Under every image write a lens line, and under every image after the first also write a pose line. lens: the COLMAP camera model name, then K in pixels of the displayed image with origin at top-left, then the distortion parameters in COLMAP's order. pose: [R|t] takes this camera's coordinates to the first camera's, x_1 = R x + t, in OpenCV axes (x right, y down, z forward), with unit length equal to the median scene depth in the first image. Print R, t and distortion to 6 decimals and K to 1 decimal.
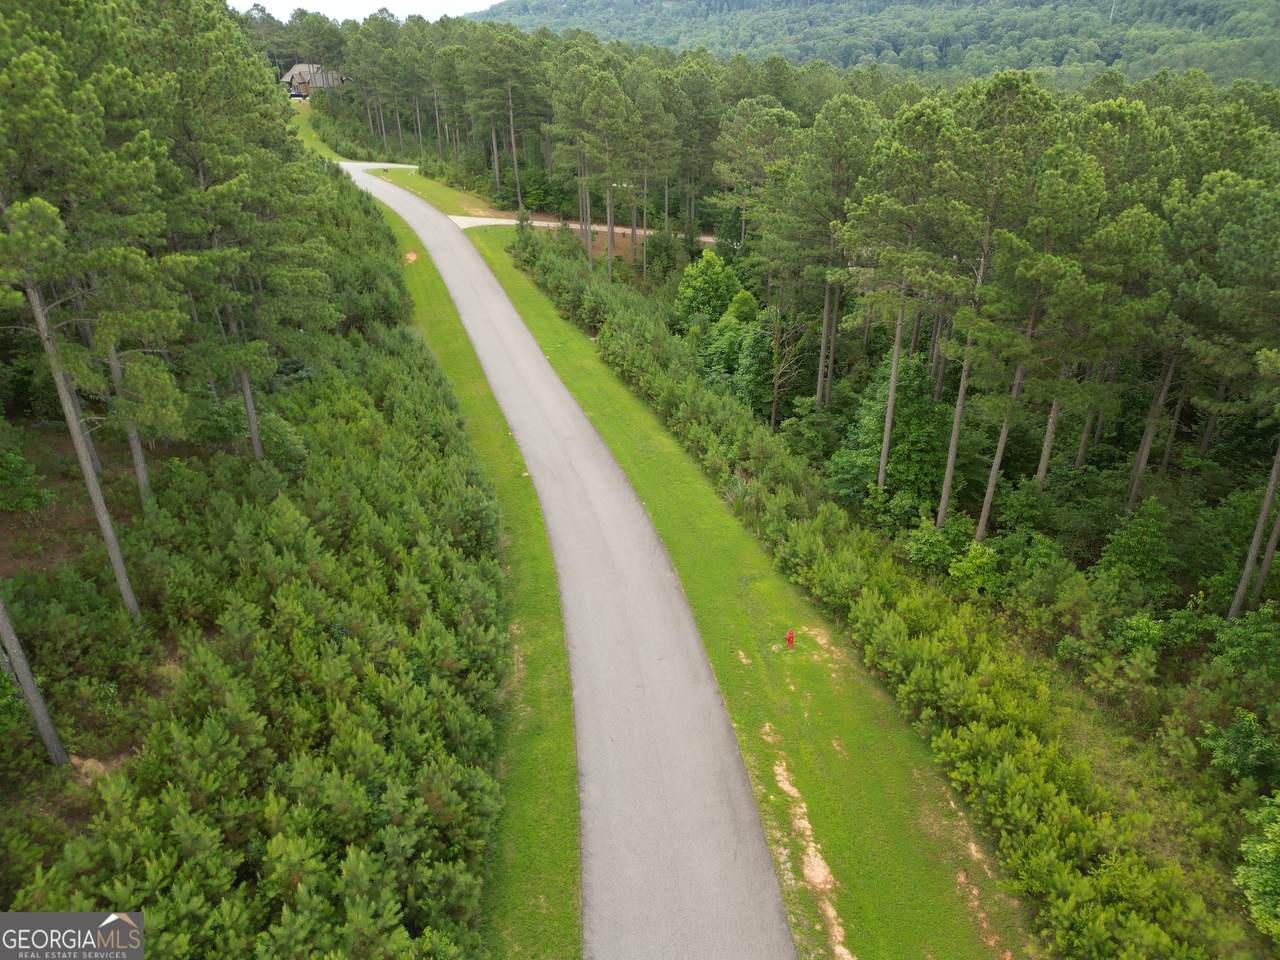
lens RADIAL K [[904.9, 0, 639.5], [0, 904.9, 481.0], [0, 0, 1]] dist [0.019588, -0.004146]
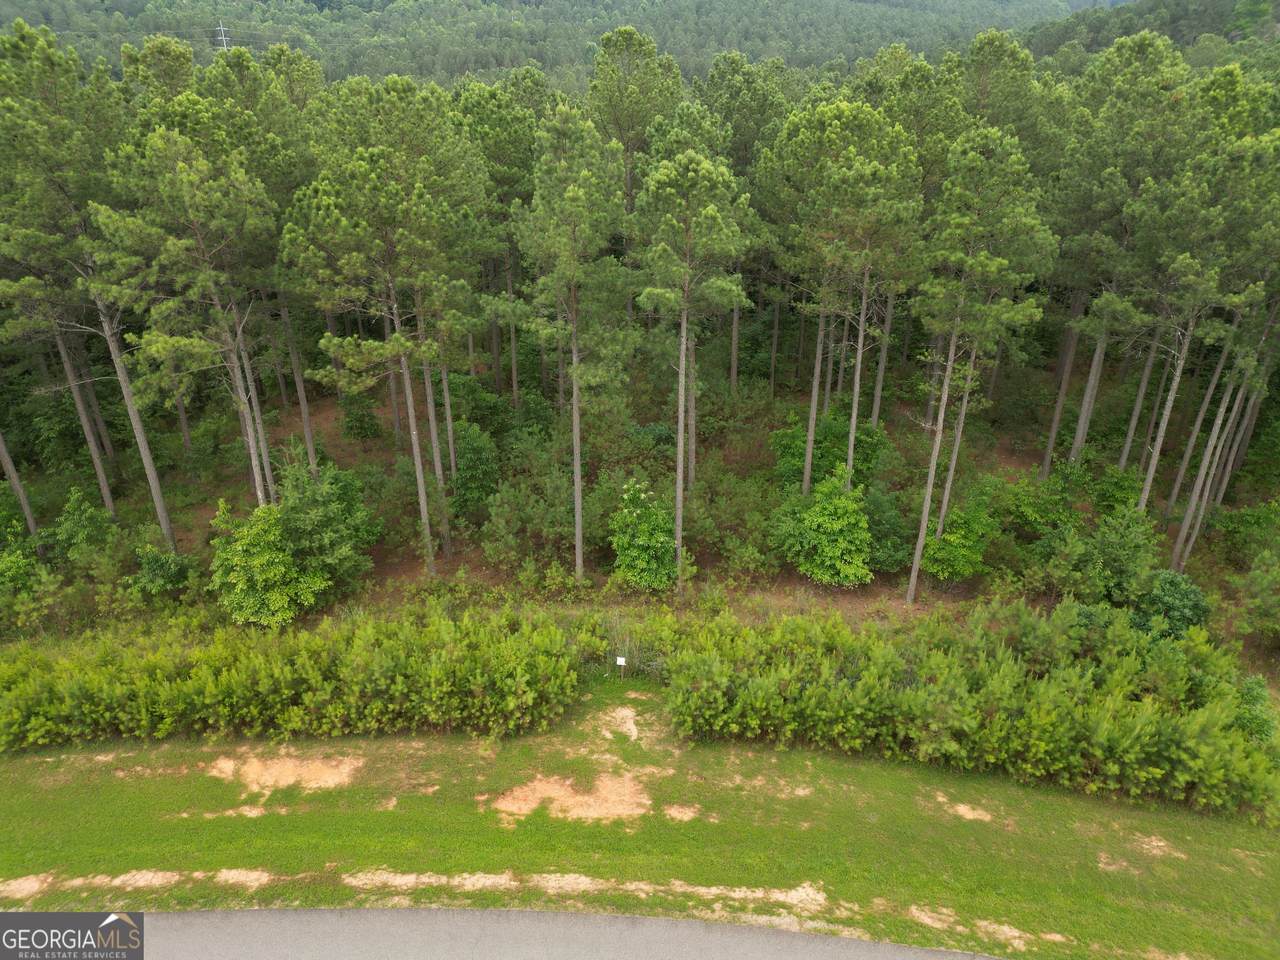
lens RADIAL K [[904.9, 0, 639.4], [0, 904.9, 479.7], [0, 0, 1]] dist [0.019588, -0.004146]
pose [[0.057251, -0.446553, 0.892924, -0.470906], [0.446361, 0.811469, 0.377199, -0.001448], [-0.893019, 0.376972, 0.245782, 0.005164]]
